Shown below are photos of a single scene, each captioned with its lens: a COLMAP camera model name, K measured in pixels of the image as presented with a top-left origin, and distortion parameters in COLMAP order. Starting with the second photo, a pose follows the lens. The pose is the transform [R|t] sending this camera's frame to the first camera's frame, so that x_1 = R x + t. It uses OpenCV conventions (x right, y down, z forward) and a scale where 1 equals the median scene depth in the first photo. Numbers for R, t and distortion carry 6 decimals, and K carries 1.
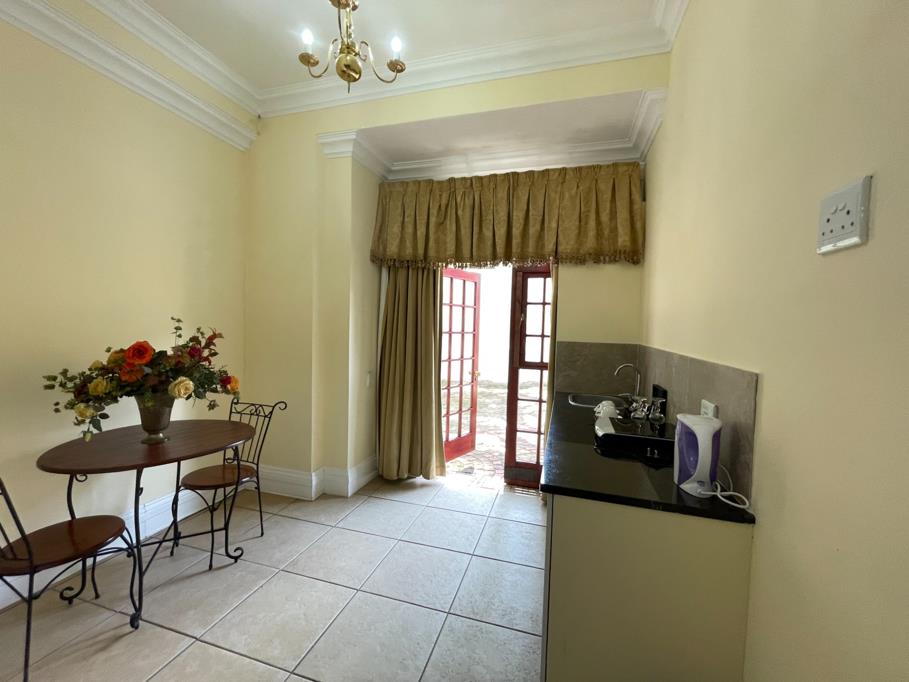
lens RADIAL K [[372.0, 0, 454.5], [0, 372.0, 341.0], [0, 0, 1]] dist [-0.001671, -0.000118]
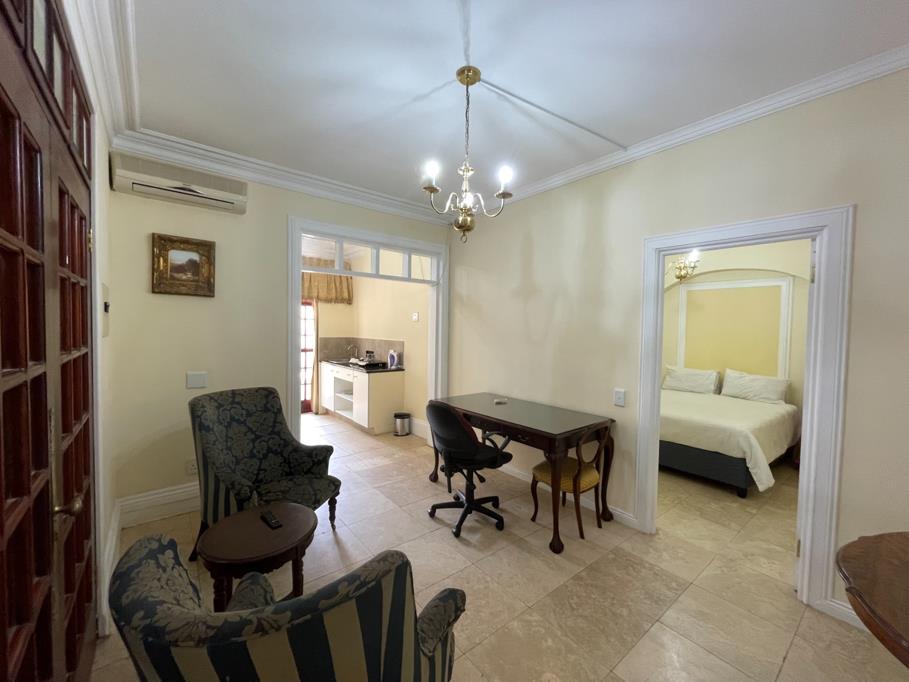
lens RADIAL K [[372.0, 0, 454.5], [0, 372.0, 341.0], [0, 0, 1]] dist [-0.001671, -0.000118]
pose [[0.555929, -0.039142, 0.830308, -1.166399], [0.029915, 0.999186, 0.027074, -0.013846], [-0.830691, 0.009788, 0.556647, -0.929764]]
